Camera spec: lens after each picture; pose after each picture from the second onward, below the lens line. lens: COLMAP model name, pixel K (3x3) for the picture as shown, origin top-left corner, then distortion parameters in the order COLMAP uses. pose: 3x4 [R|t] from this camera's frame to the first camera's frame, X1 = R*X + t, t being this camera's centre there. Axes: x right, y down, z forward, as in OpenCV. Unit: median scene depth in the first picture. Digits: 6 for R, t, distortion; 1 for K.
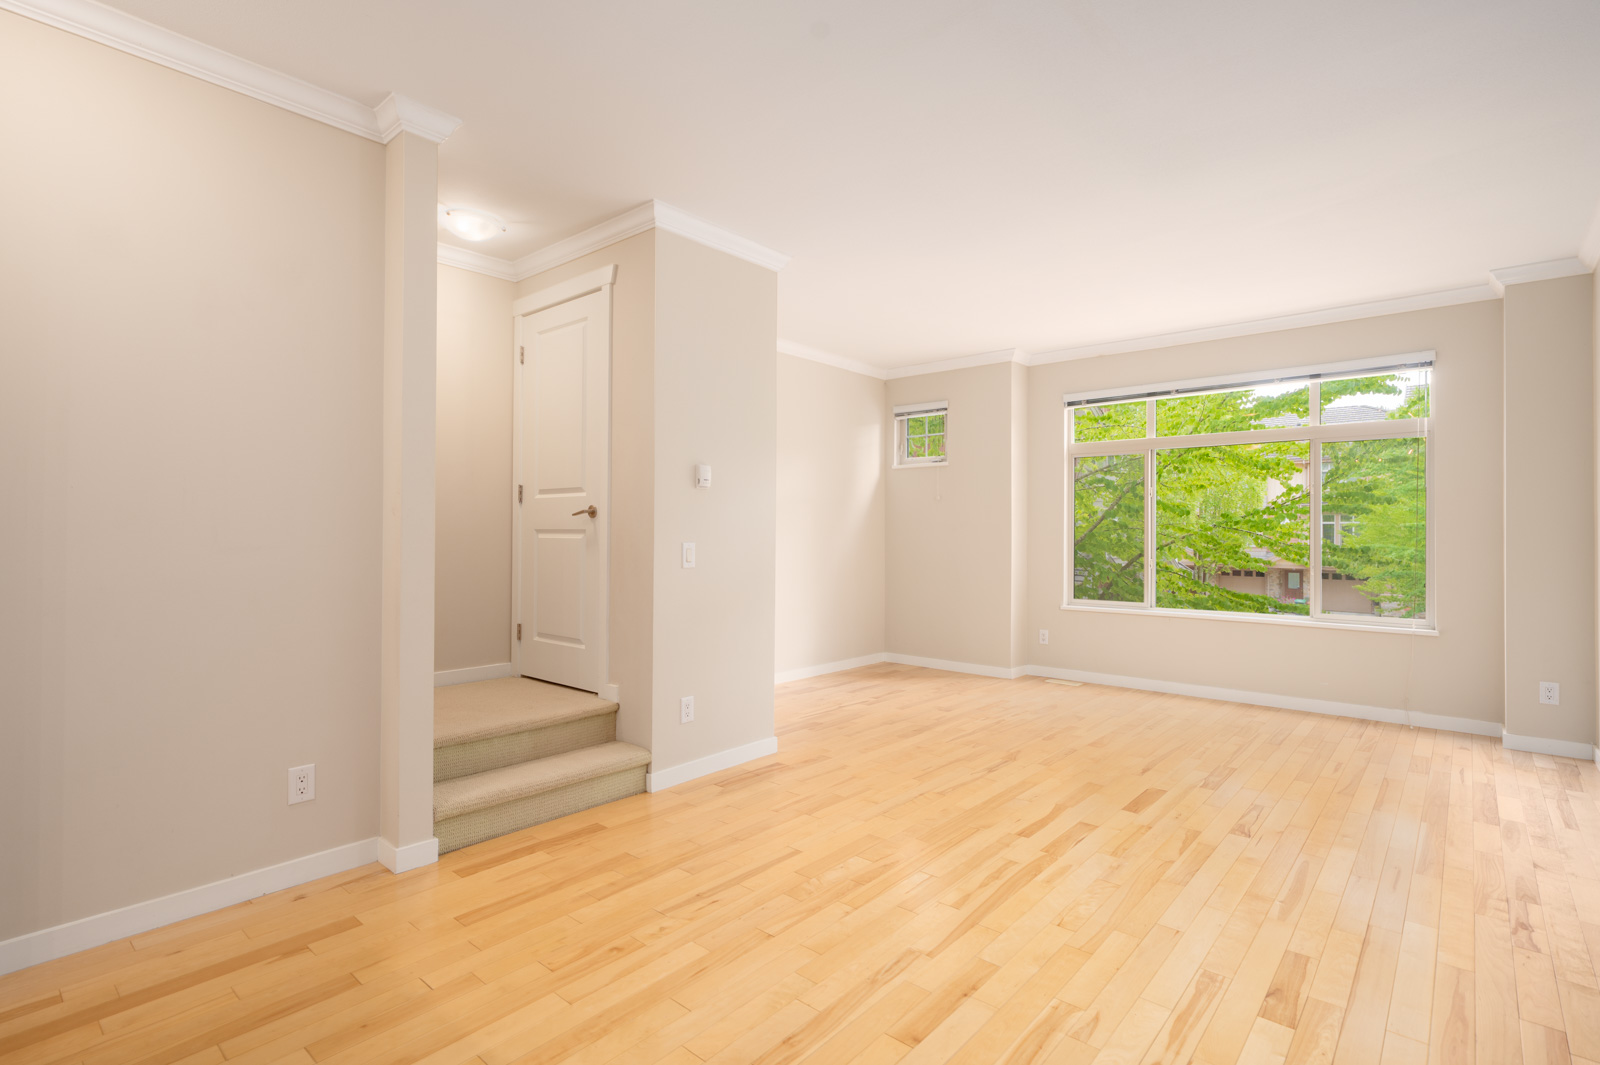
lens RADIAL K [[769.7, 0, 800.0], [0, 769.7, 532.5], [0, 0, 1]] dist [0.002700, -0.000381]
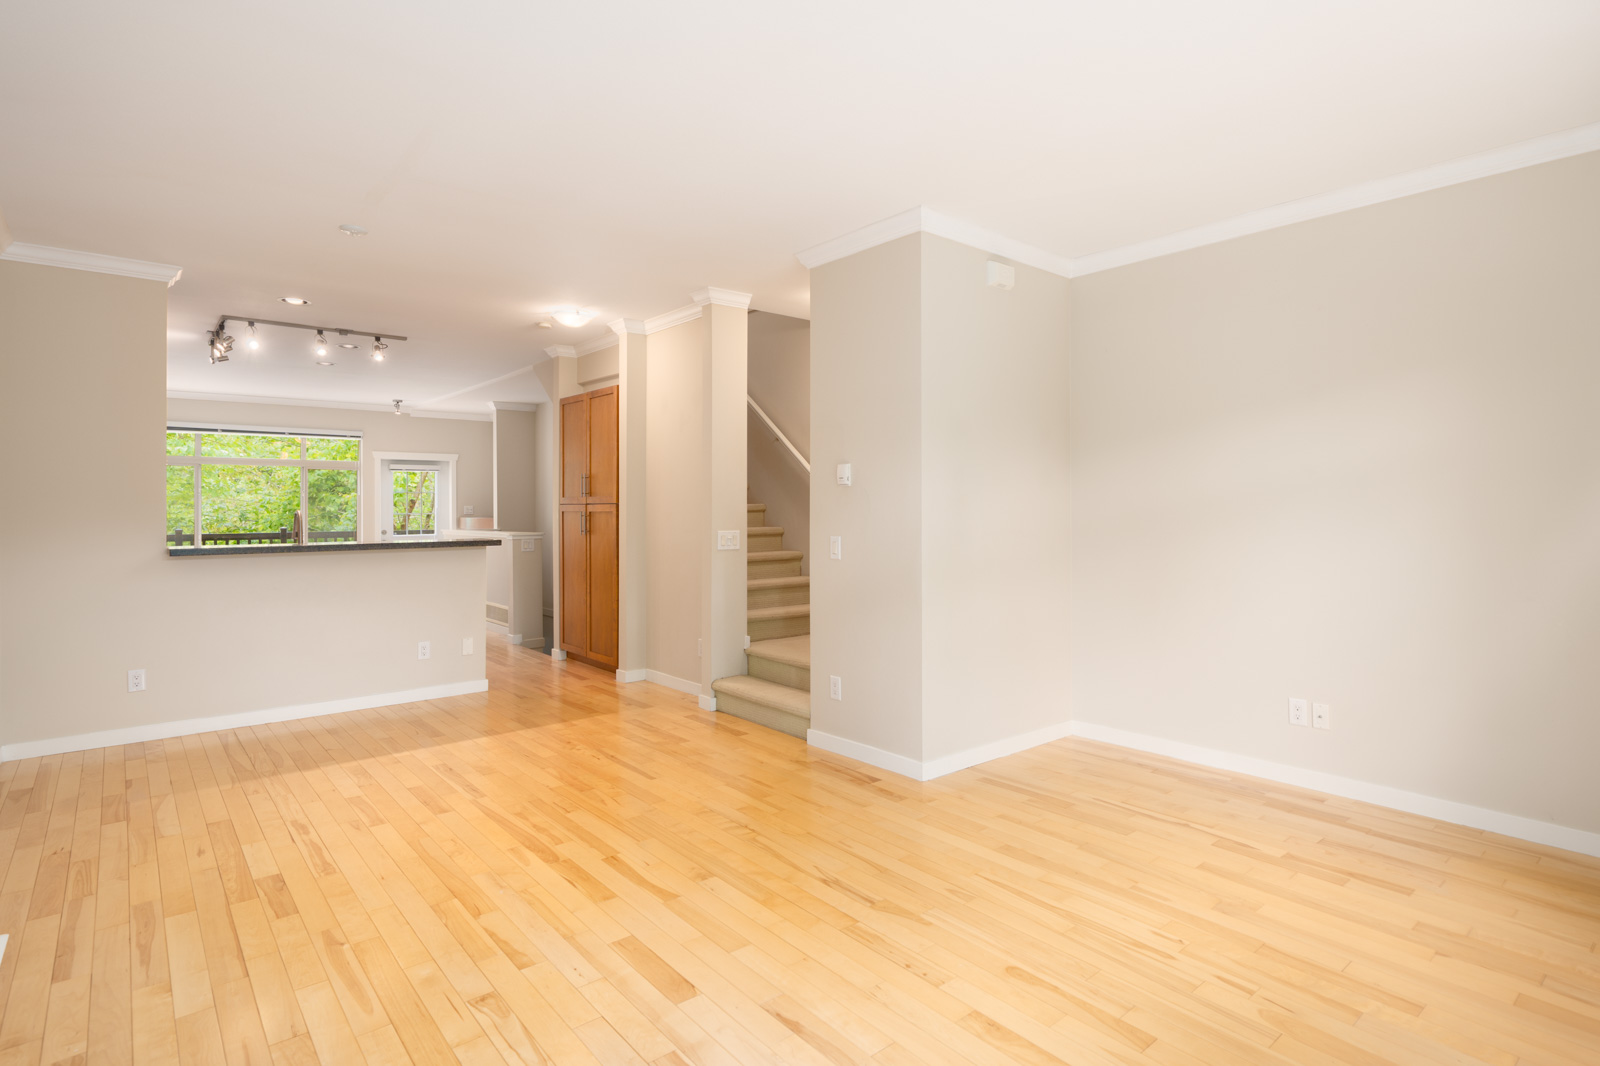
lens RADIAL K [[836.0, 0, 835.8], [0, 836.0, 503.5], [0, 0, 1]] dist [0.001149, -0.000181]
pose [[-0.146804, -0.011541, -0.989098, 1.015117], [0.001671, 0.999928, -0.011915, -0.018486], [0.989164, -0.003401, -0.146774, 1.150861]]
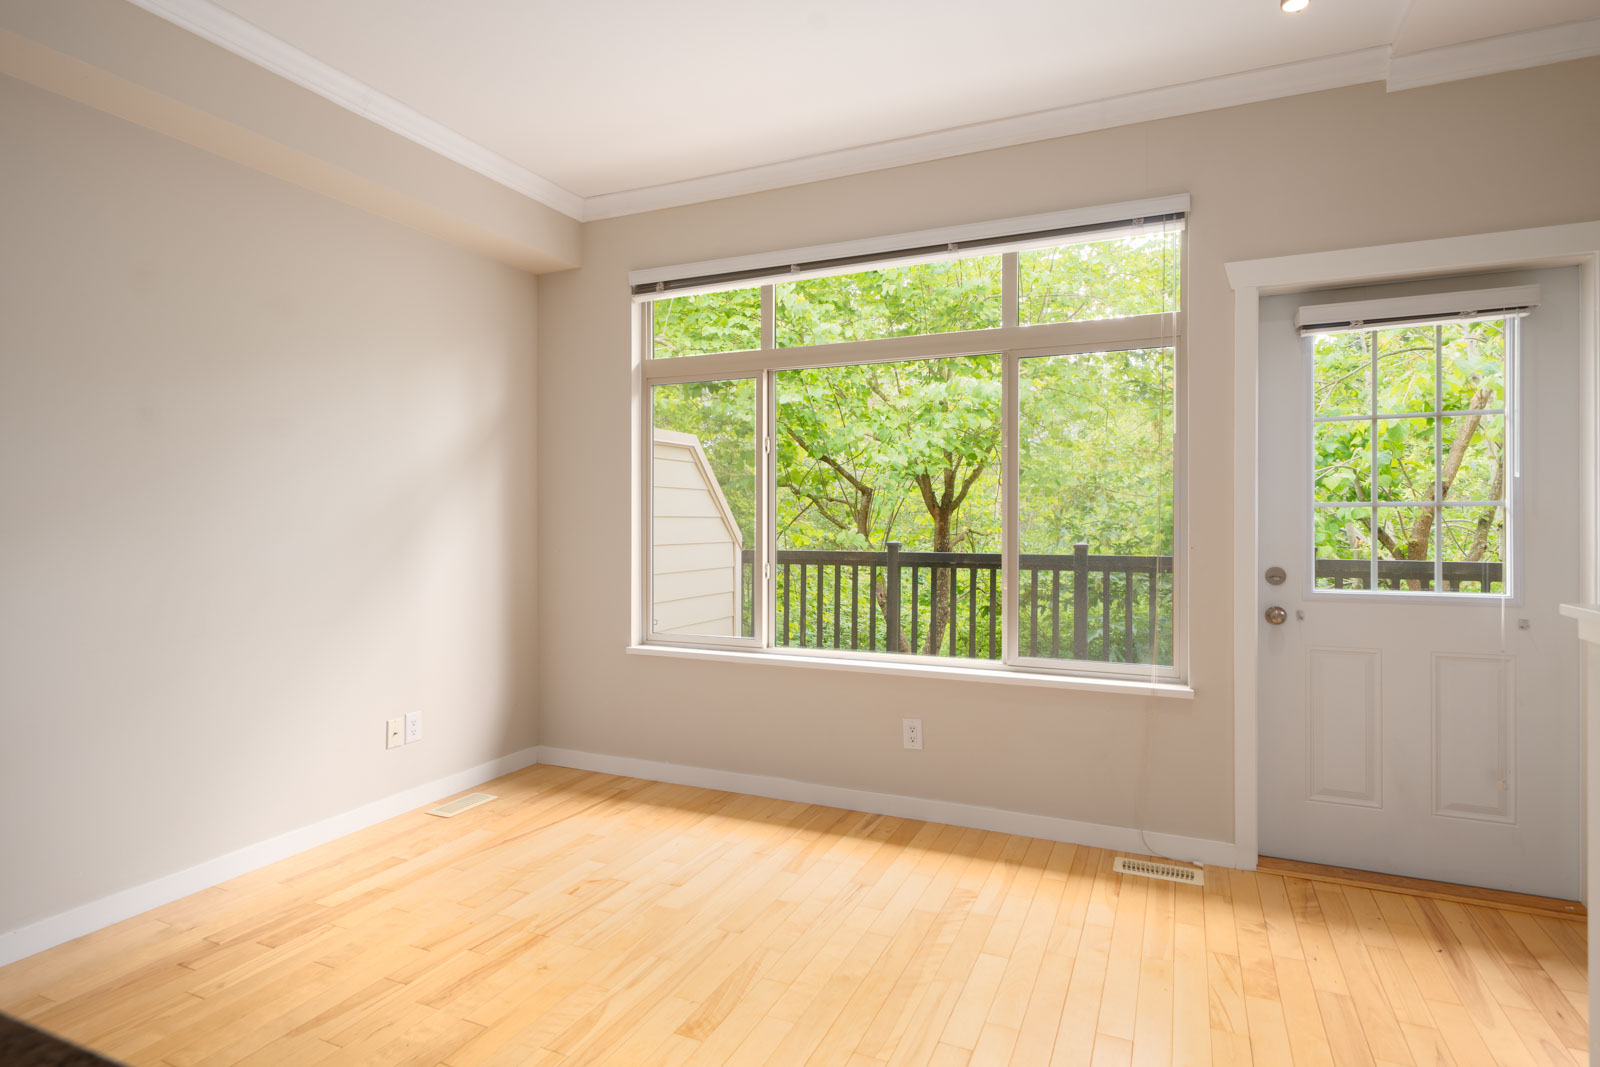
lens RADIAL K [[854.5, 0, 787.2], [0, 854.5, 522.6], [0, 0, 1]] dist [0.002222, 0.000230]
pose [[-0.960676, -0.004906, -0.277627, -1.050941], [-0.005939, 0.999978, 0.002880, -0.002921], [0.277607, 0.004415, -0.960685, -0.250811]]
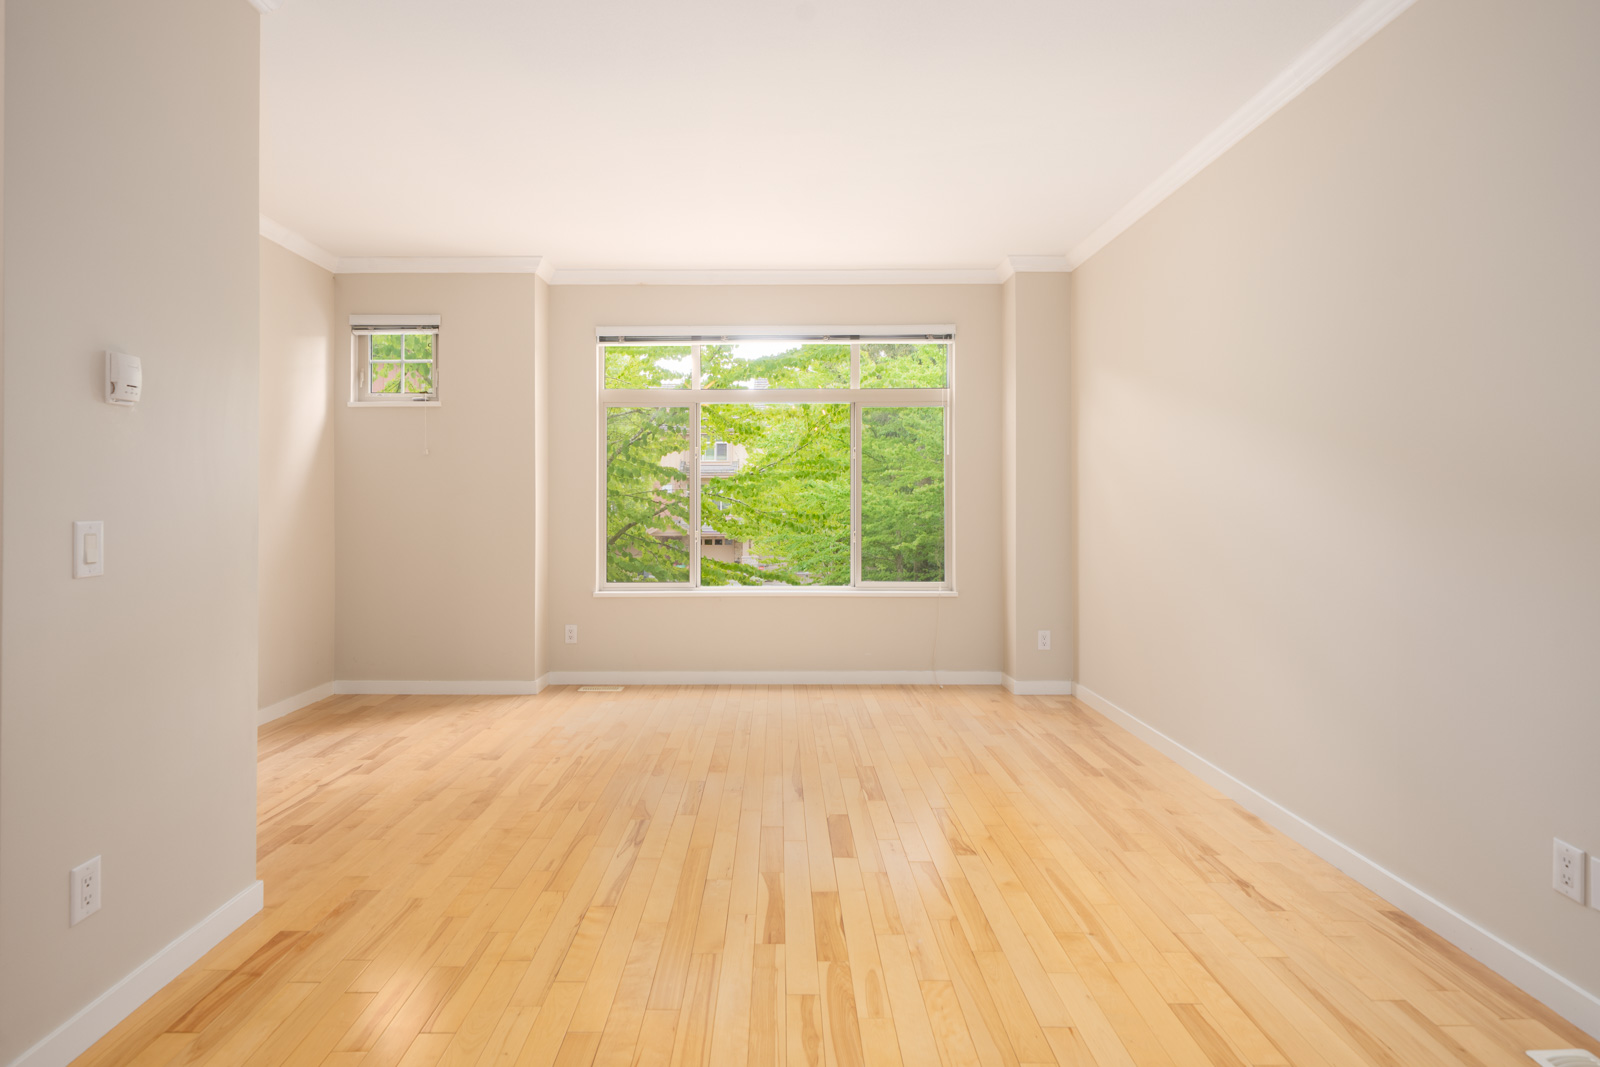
lens RADIAL K [[864.9, 0, 776.1], [0, 864.9, 500.1], [0, 0, 1]] dist [0.003125, 0.000348]
pose [[0.758509, -0.003601, 0.651652, -0.166366], [0.005526, 0.999984, -0.000907, 0.003509], [-0.651639, 0.004289, 0.758517, 0.338804]]
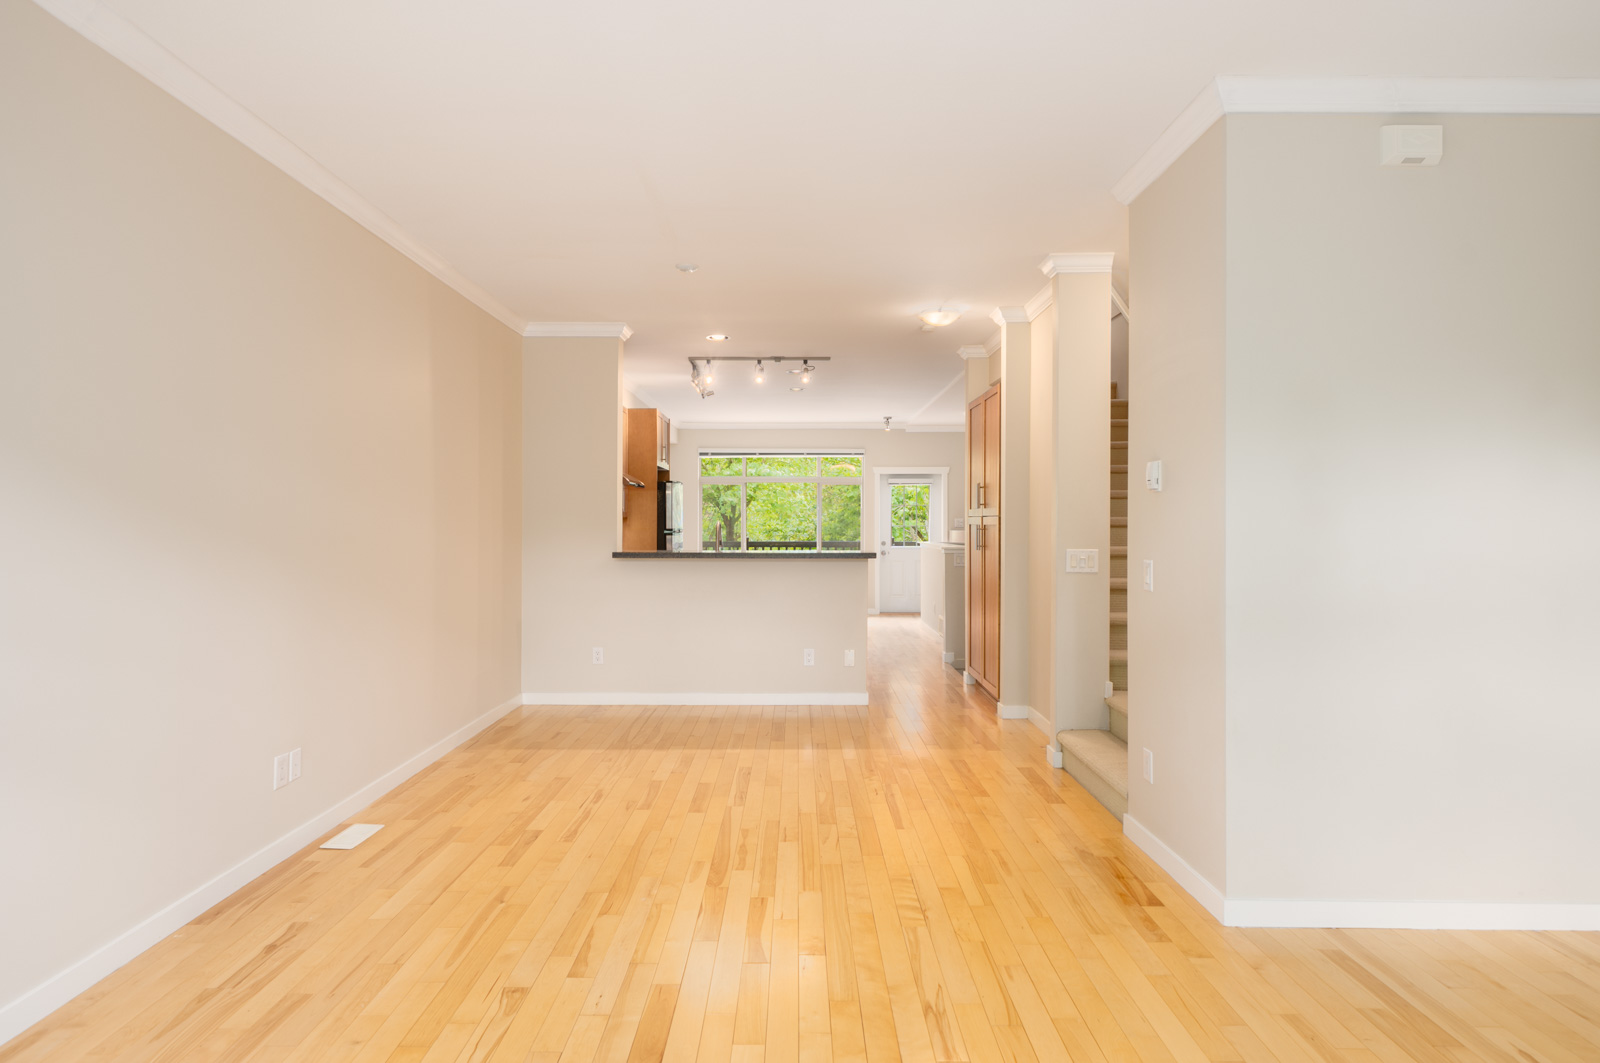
lens RADIAL K [[887.9, 0, 777.8], [0, 887.9, 516.8], [0, 0, 1]] dist [-0.000222, -0.000402]
pose [[-0.770357, -0.011393, -0.637511, 0.737657], [-0.007303, 0.999932, -0.009044, -0.020116], [0.637571, -0.002312, -0.770388, 1.440618]]
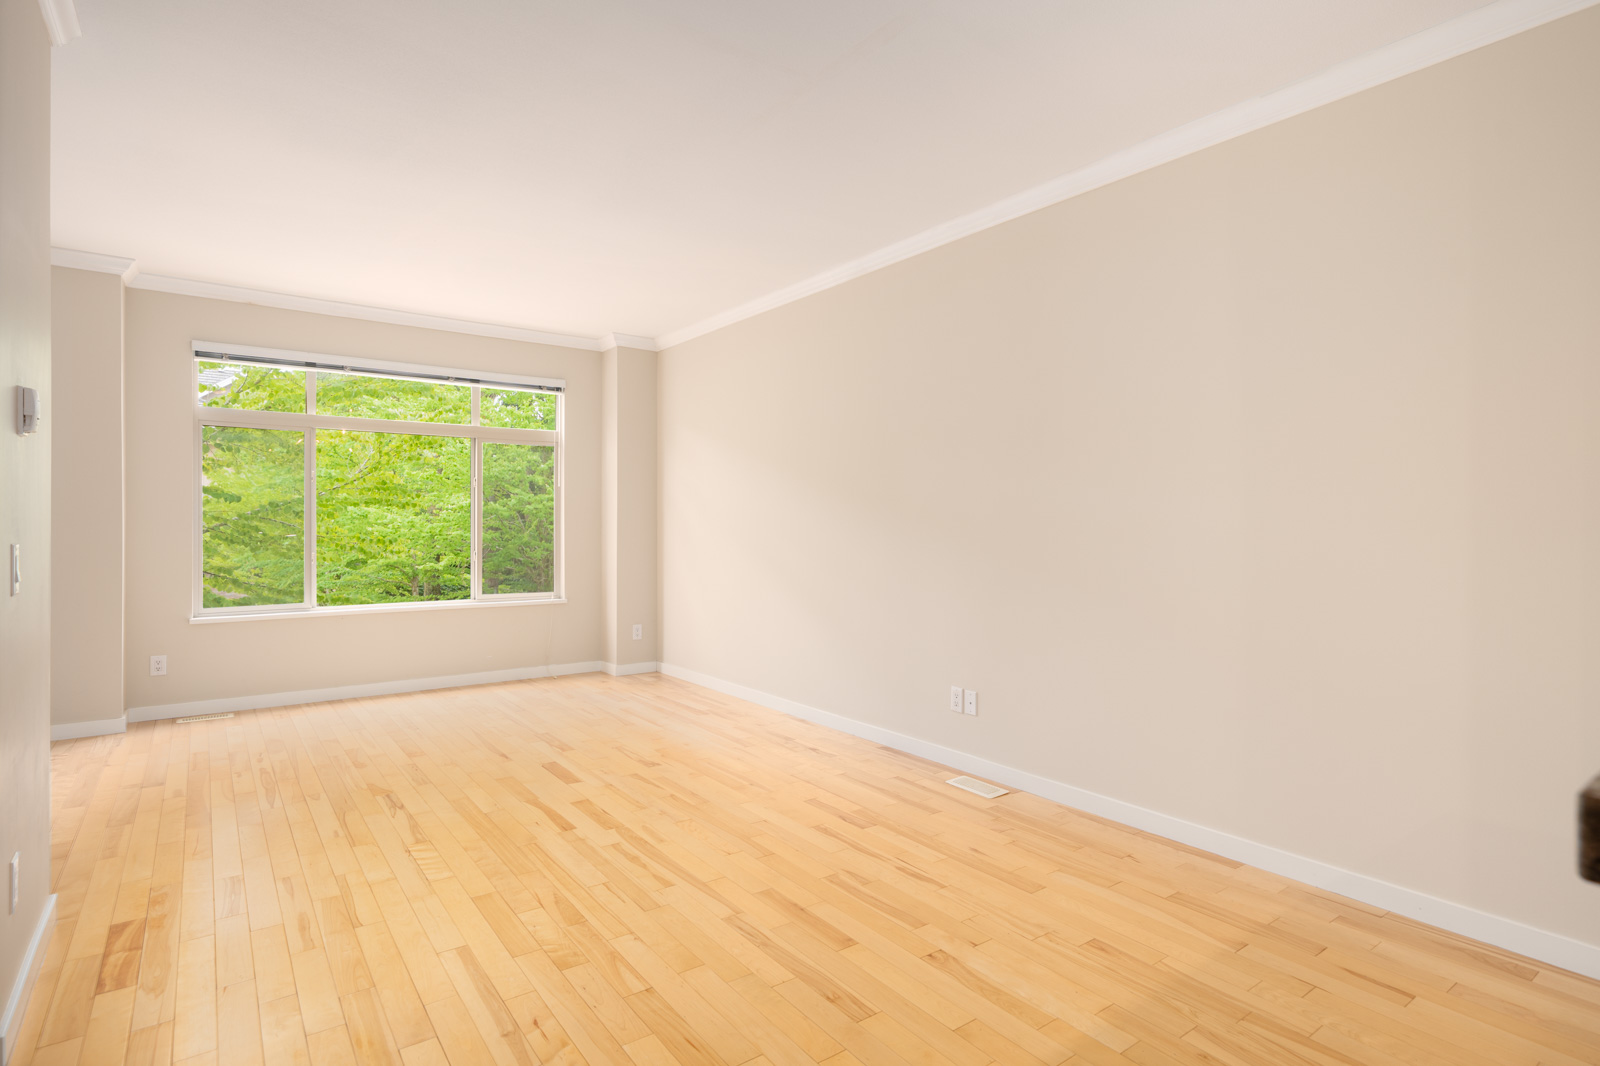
lens RADIAL K [[819.2, 0, 828.2], [0, 819.2, 533.3], [0, 0, 1]] dist [0.002845, 0.000548]
pose [[0.204171, -0.013303, 0.978845, -0.541012], [-0.000803, 0.999905, 0.013757, -0.001164], [-0.978935, -0.003595, 0.204141, 0.373206]]
